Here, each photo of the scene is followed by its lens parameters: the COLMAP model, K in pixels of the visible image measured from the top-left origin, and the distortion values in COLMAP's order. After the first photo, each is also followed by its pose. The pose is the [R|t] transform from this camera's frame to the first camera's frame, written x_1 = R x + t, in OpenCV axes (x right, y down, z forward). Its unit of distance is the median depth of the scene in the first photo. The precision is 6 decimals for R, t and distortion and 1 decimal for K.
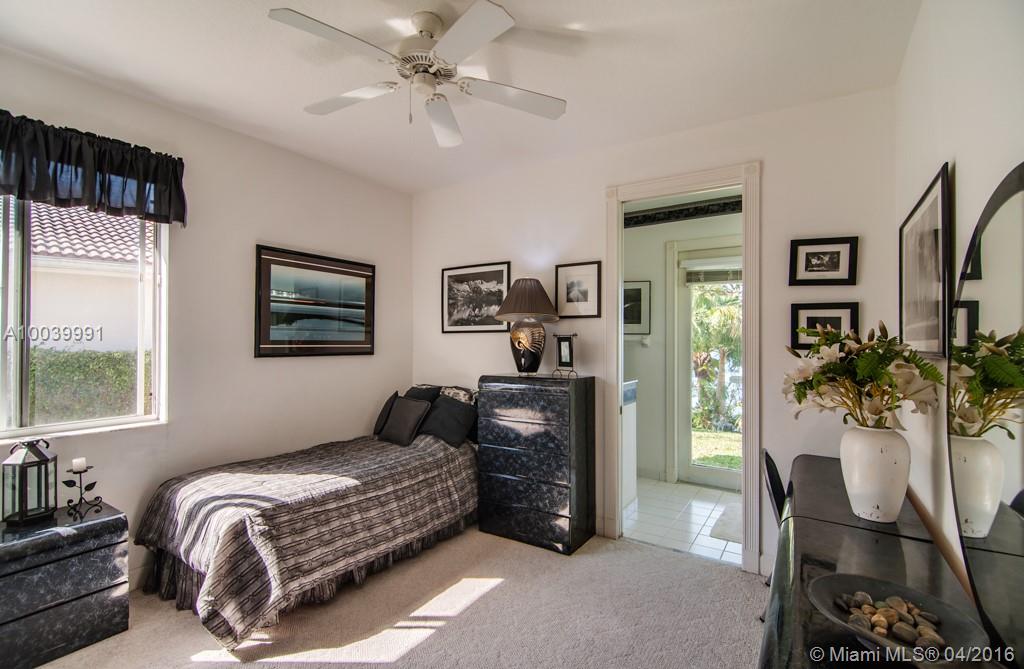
lens RADIAL K [[471.7, 0, 511.4], [0, 471.7, 336.6], [0, 0, 1]] dist [-0.000407, -0.000199]
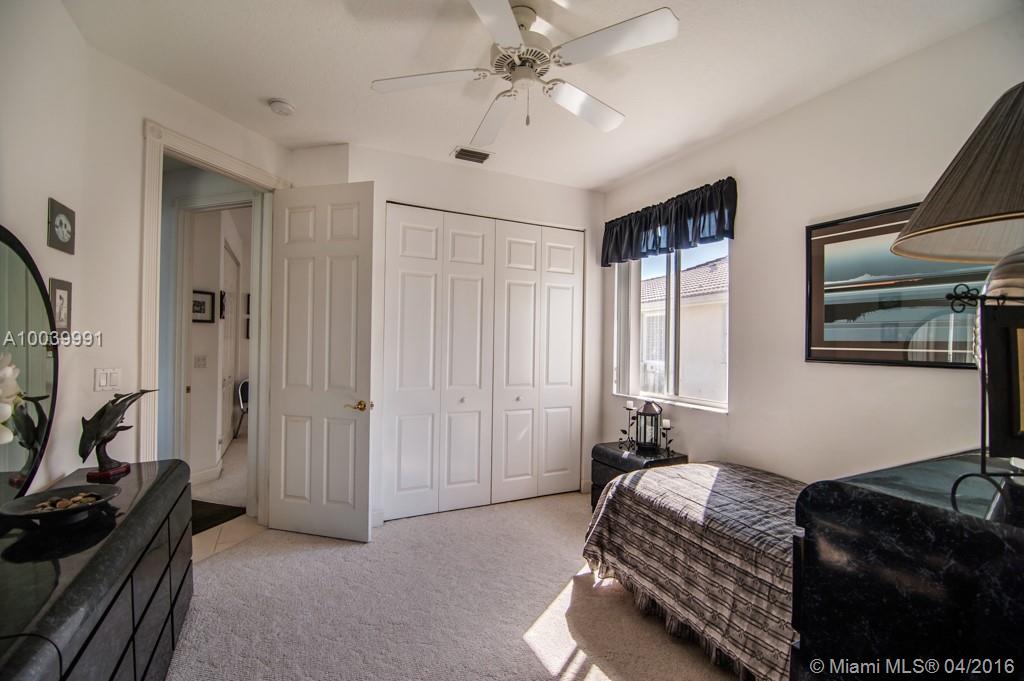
lens RADIAL K [[448.3, 0, 509.1], [0, 448.3, 337.7], [0, 0, 1]] dist [-0.008983, -0.001113]
pose [[-0.493160, -0.007424, -0.869907, 0.479294], [-0.003425, 0.999972, -0.006592, 0.010325], [0.869932, -0.000271, -0.493172, 1.086585]]
